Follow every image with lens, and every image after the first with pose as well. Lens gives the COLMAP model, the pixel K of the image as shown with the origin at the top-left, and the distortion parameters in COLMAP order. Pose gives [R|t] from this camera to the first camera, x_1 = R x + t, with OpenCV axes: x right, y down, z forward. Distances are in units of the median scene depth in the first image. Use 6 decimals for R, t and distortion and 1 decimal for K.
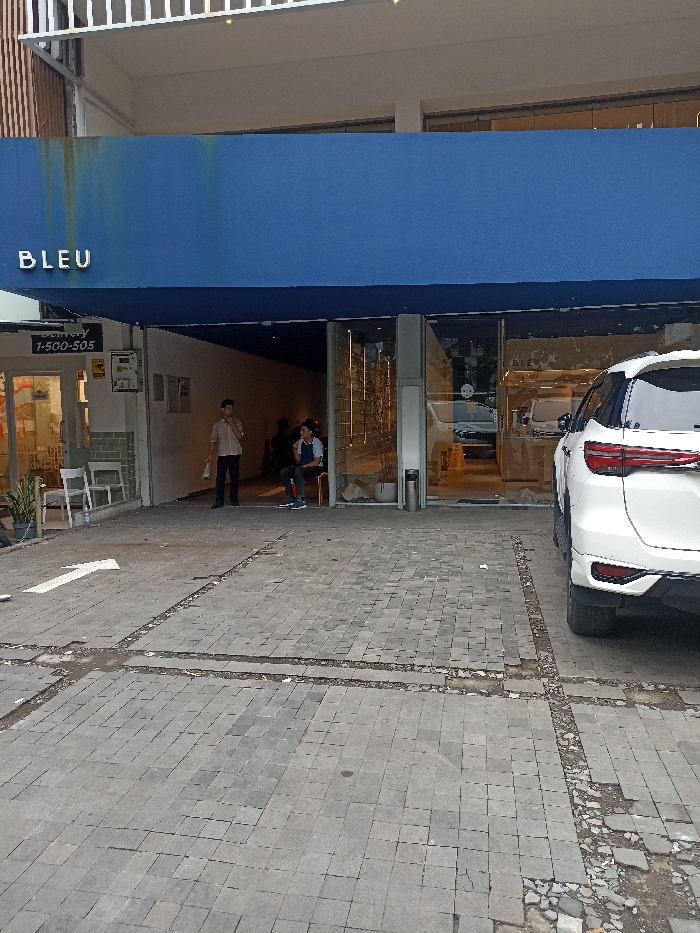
lens RADIAL K [[687.3, 0, 353.8], [0, 687.3, 465.9], [0, 0, 1]] dist [0.066284, -0.050047]
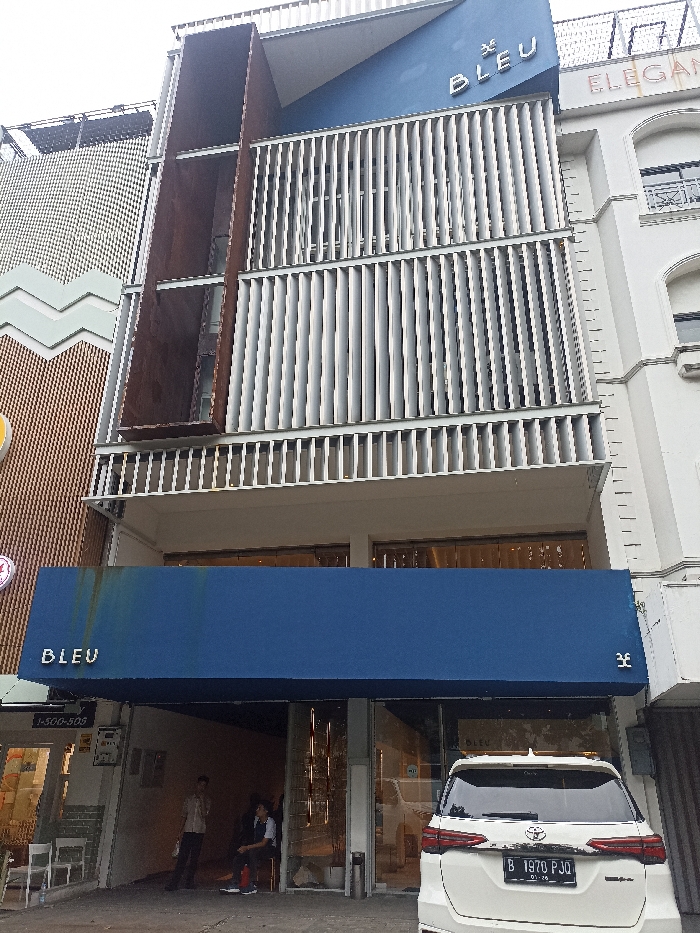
lens RADIAL K [[687.3, 0, 353.8], [0, 687.3, 465.9], [0, 0, 1]] dist [0.066284, -0.050047]
pose [[0.999684, 0.017327, -0.018226, 0.086428], [-0.023988, 0.874604, -0.484245, 0.005714], [0.007550, 0.484529, 0.874743, -0.223403]]
